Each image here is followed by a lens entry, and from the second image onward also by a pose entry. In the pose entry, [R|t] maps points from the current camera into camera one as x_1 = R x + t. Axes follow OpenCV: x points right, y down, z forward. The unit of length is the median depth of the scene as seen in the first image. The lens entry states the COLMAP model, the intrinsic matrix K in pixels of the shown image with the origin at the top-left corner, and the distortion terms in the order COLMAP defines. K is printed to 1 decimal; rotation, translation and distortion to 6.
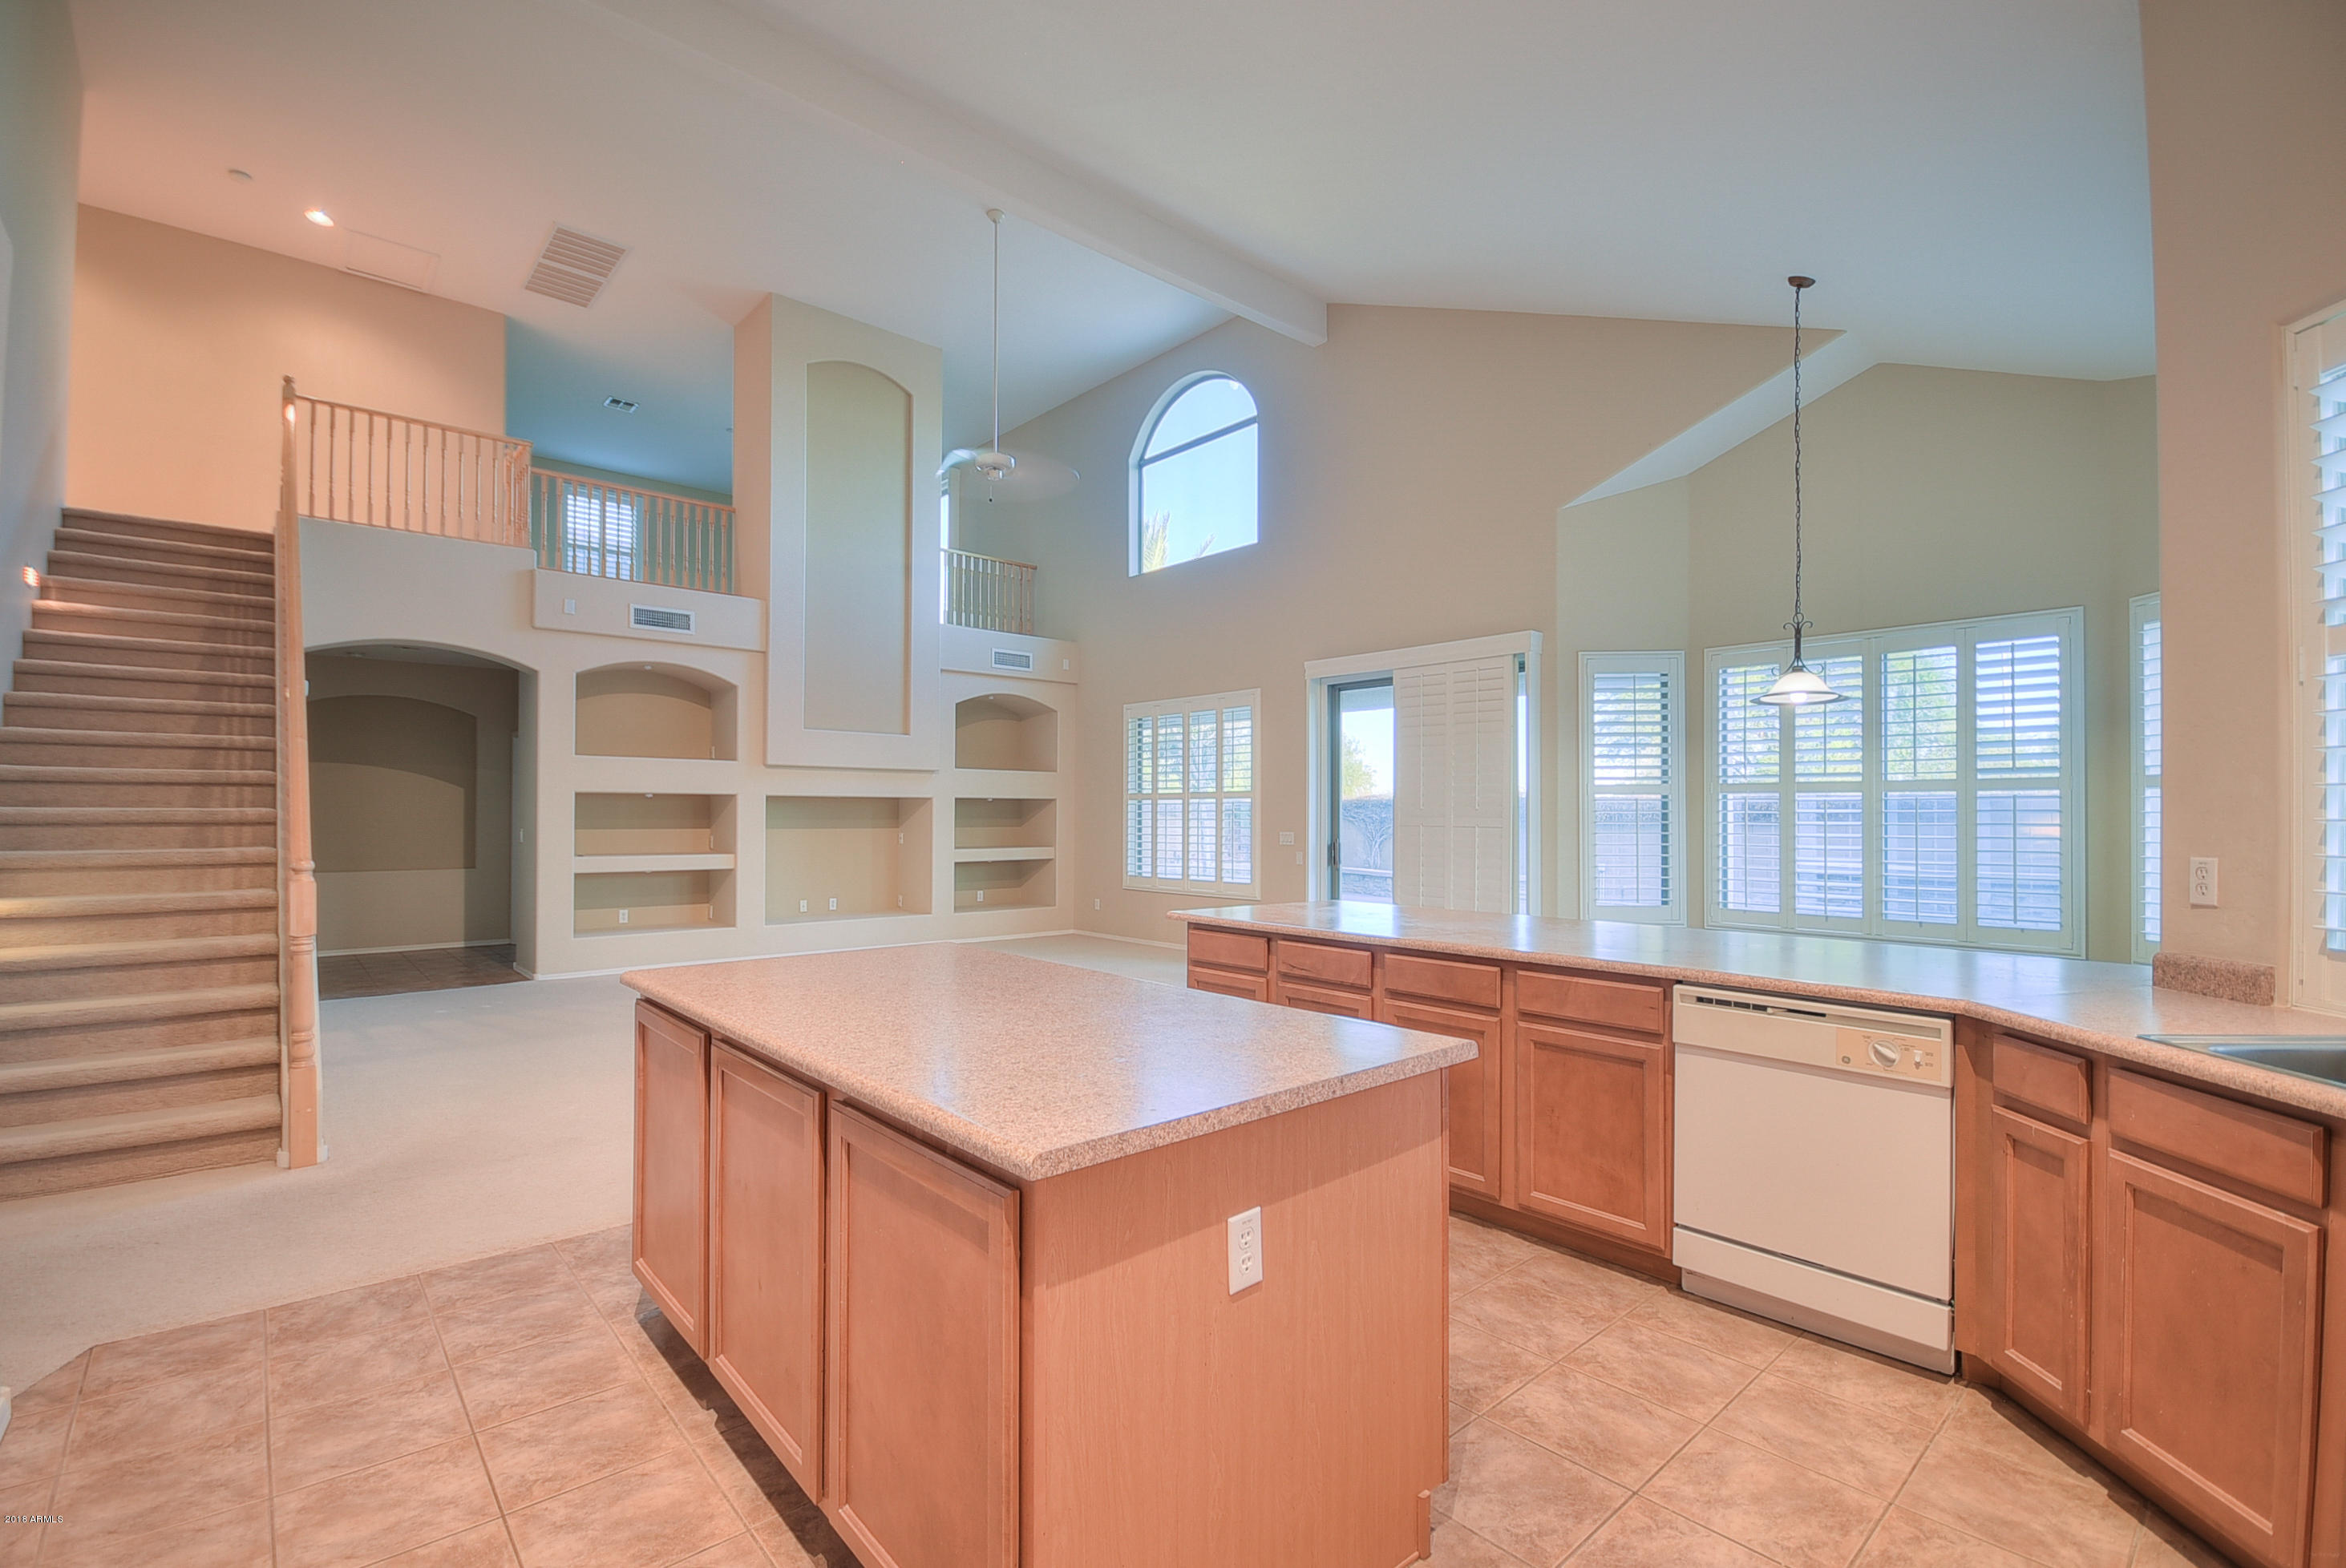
lens RADIAL K [[1033.3, 0, 1169.0], [0, 1033.3, 799.9], [0, 0, 1]] dist [-0.000376, -0.006598]
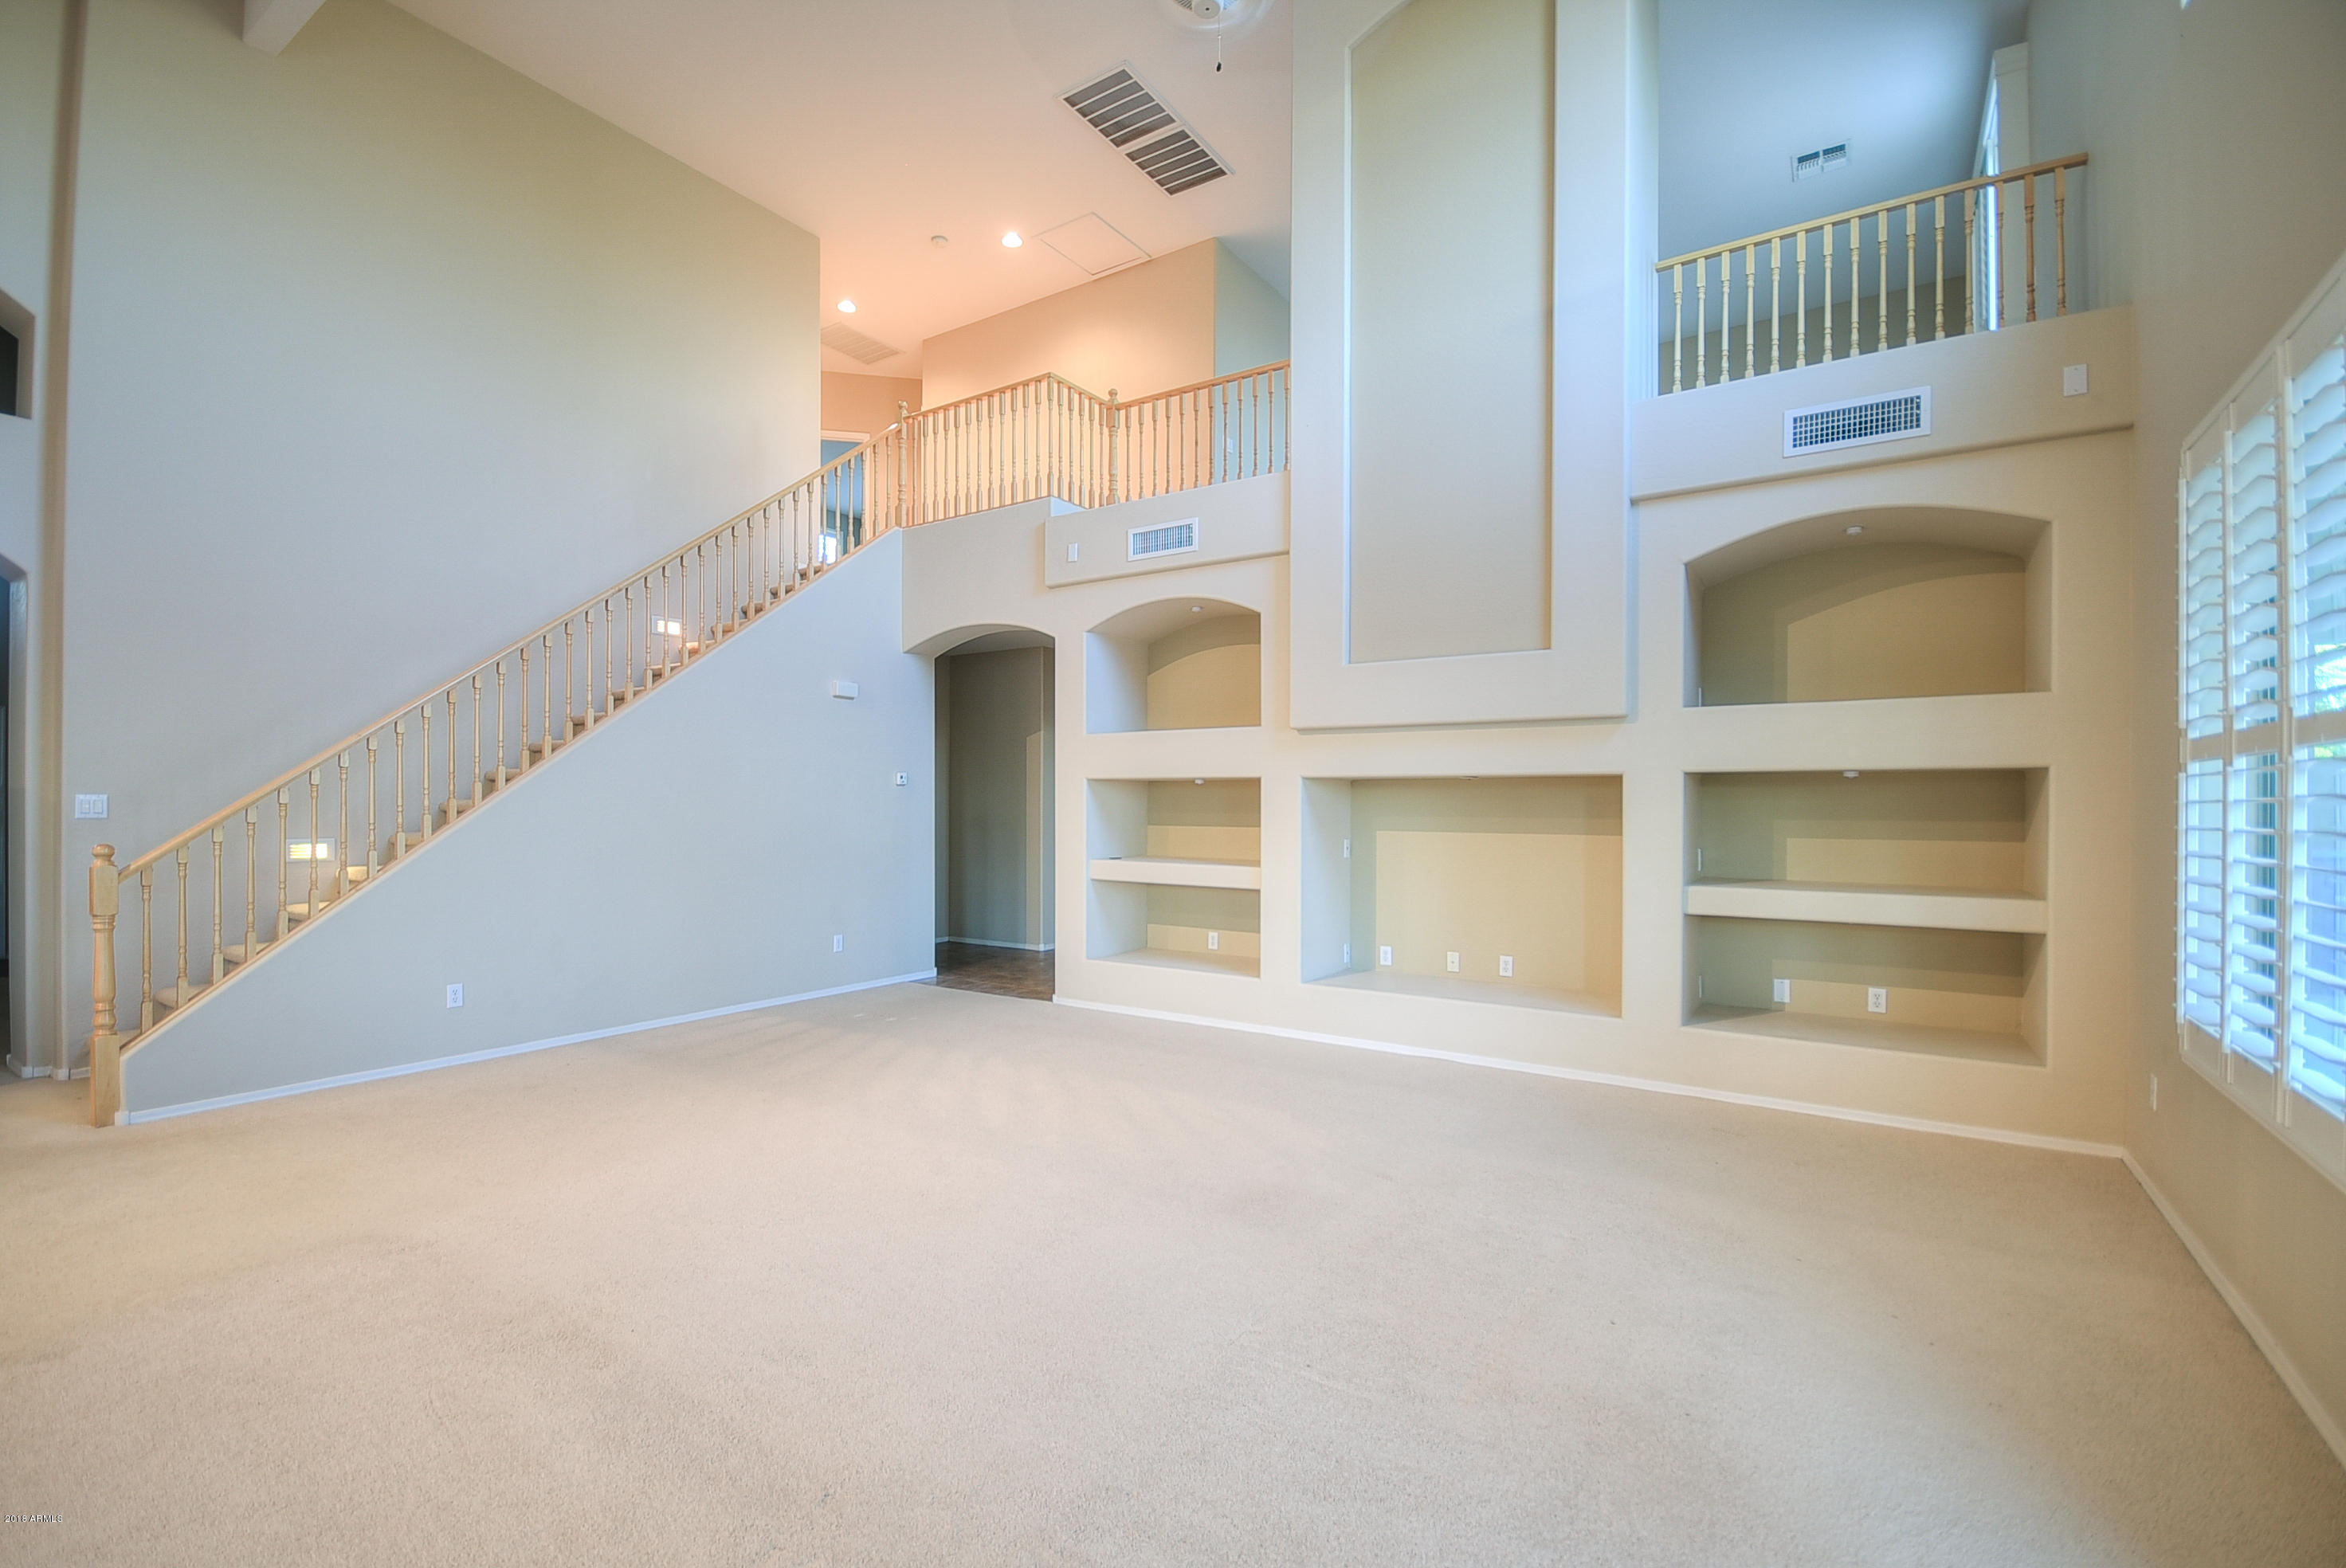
lens RADIAL K [[1033.3, 0, 1169.4], [0, 1033.3, 794.1], [0, 0, 1]] dist [-0.000376, -0.006598]
pose [[0.244019, -0.005696, -0.969754, 0.201717], [0.014386, 0.999894, -0.002253, 0.006043], [0.969664, -0.013402, 0.244075, 0.769801]]
